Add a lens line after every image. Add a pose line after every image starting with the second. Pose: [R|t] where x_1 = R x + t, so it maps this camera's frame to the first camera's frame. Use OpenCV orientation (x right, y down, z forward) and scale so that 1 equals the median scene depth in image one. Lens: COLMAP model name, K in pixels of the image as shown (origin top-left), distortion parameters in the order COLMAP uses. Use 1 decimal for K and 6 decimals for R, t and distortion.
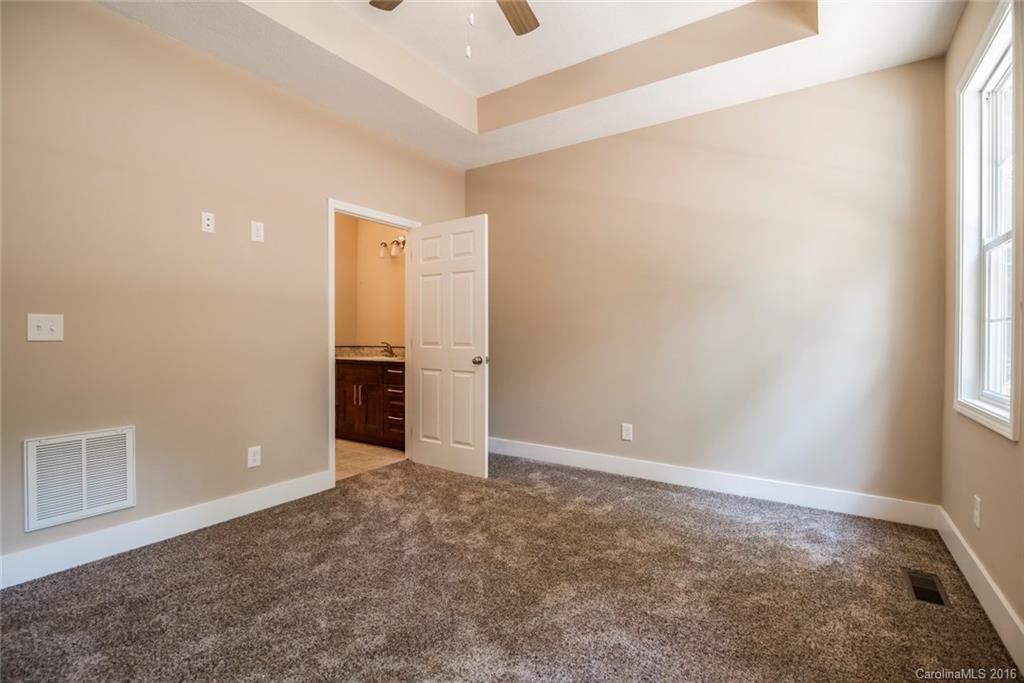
lens RADIAL K [[474.3, 0, 508.7], [0, 474.3, 348.9], [0, 0, 1]] dist [-0.018046, -0.000893]
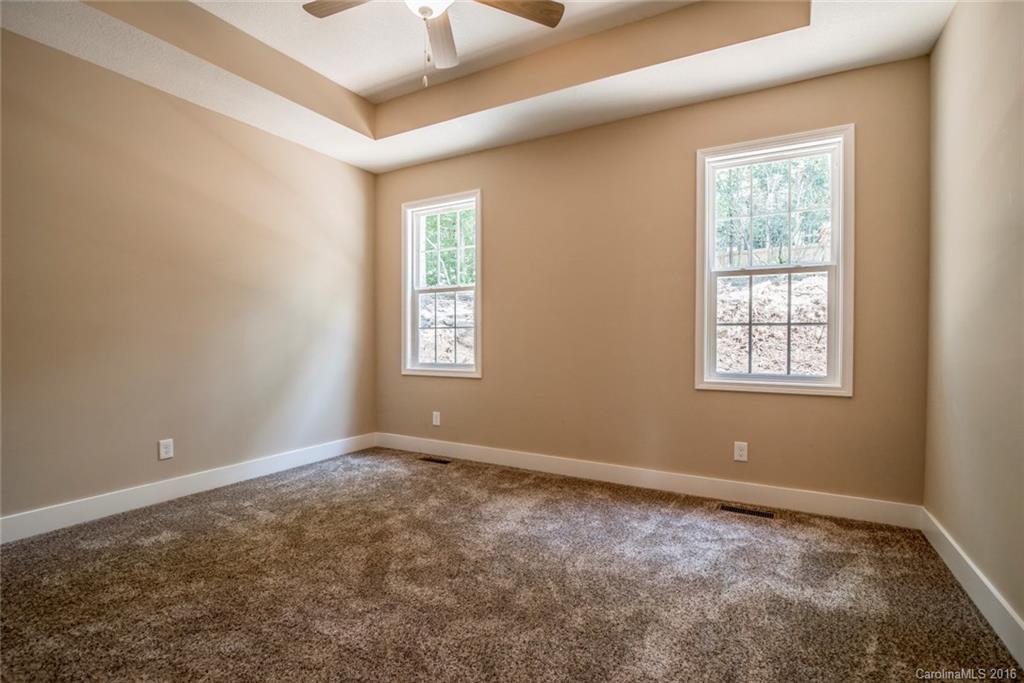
lens RADIAL K [[474.3, 0, 508.7], [0, 474.3, 348.9], [0, 0, 1]] dist [-0.018046, -0.000893]
pose [[-0.079339, -0.028535, 0.996439, -0.763609], [0.026954, 0.999163, 0.030759, -0.013467], [-0.996483, 0.029299, -0.078504, 0.557254]]
